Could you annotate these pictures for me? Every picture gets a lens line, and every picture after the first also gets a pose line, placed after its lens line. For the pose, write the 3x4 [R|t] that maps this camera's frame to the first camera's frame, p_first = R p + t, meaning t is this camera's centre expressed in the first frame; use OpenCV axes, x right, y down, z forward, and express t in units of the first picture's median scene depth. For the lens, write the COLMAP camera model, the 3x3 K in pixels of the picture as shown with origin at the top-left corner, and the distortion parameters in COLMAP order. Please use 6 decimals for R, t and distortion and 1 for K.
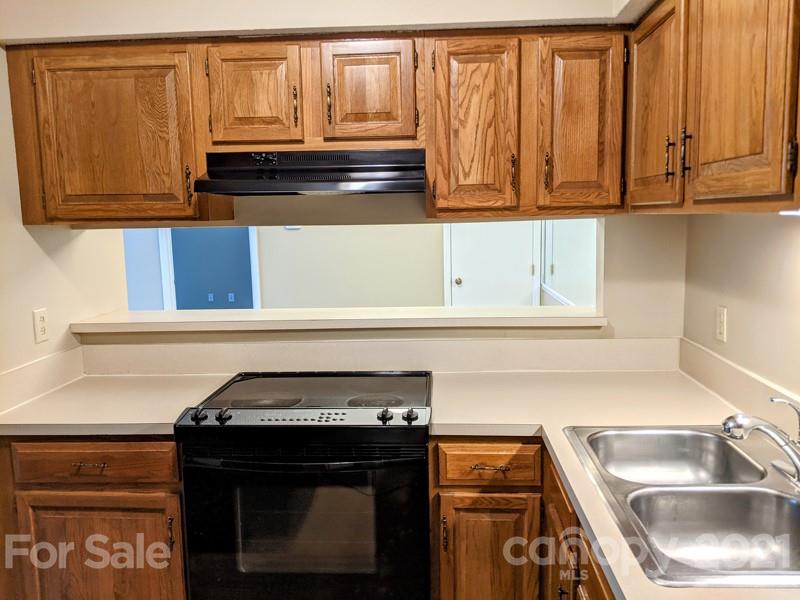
lens RADIAL K [[657.2, 0, 403.1], [0, 657.2, 301.5], [0, 0, 1]] dist [0.000163, -0.020765]
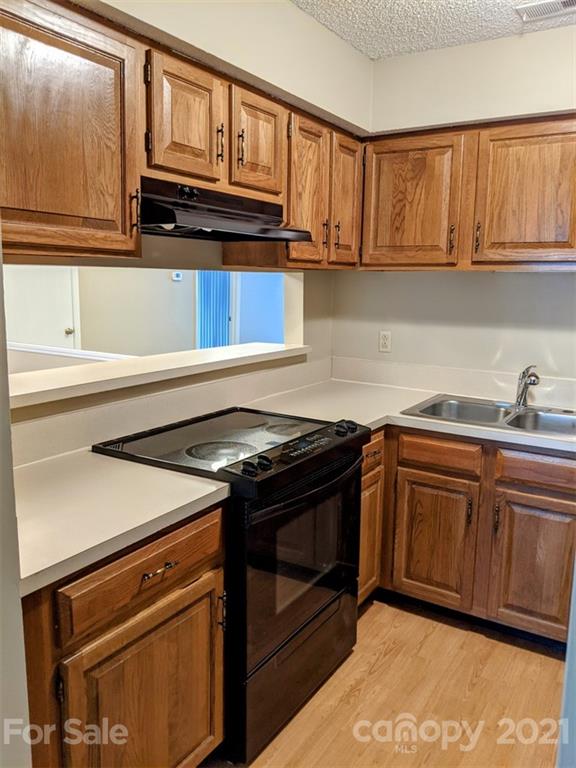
lens RADIAL K [[630.9, 0, 289.8], [0, 630.9, 381.4], [0, 0, 1]] dist [0.000163, -0.020765]
pose [[0.472515, -0.115115, 0.873772, -0.963721], [0.090099, 0.992548, 0.082040, -0.016684], [-0.876705, 0.039961, 0.479366, 0.475471]]
